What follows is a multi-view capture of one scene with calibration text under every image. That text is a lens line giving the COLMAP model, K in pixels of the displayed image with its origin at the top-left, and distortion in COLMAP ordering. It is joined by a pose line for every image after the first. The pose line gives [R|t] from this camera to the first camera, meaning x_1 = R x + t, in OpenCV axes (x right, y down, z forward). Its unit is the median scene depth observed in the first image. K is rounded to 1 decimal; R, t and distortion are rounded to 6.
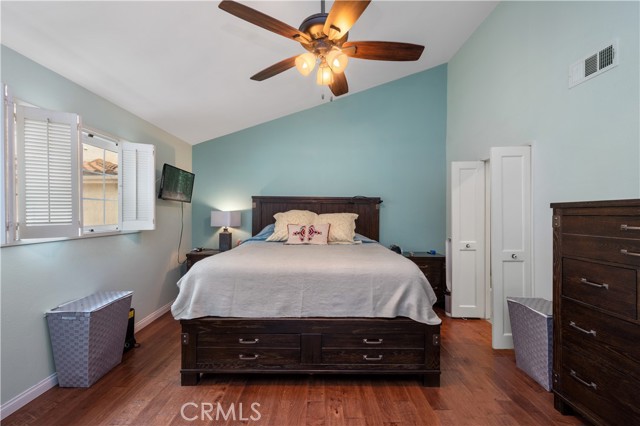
lens RADIAL K [[262.9, 0, 319.5], [0, 262.9, 212.5], [0, 0, 1]] dist [0.002328, -0.000295]
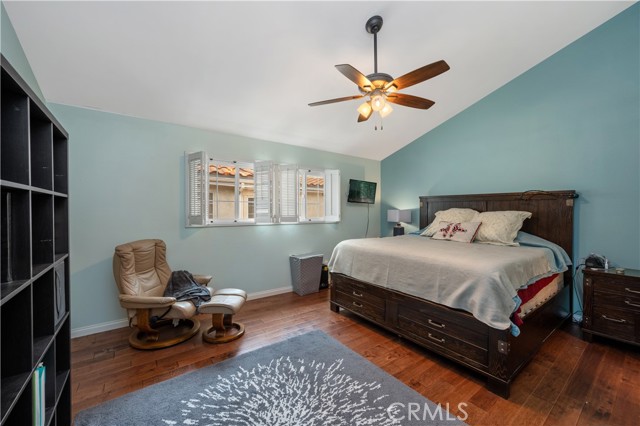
lens RADIAL K [[262.9, 0, 324.2], [0, 262.9, 213.3], [0, 0, 1]] dist [0.002328, -0.000295]
pose [[0.587608, 0.005764, -0.809125, 0.810382], [-0.000174, 0.999976, 0.006997, 0.006435], [0.809146, -0.003971, 0.587595, -0.050304]]
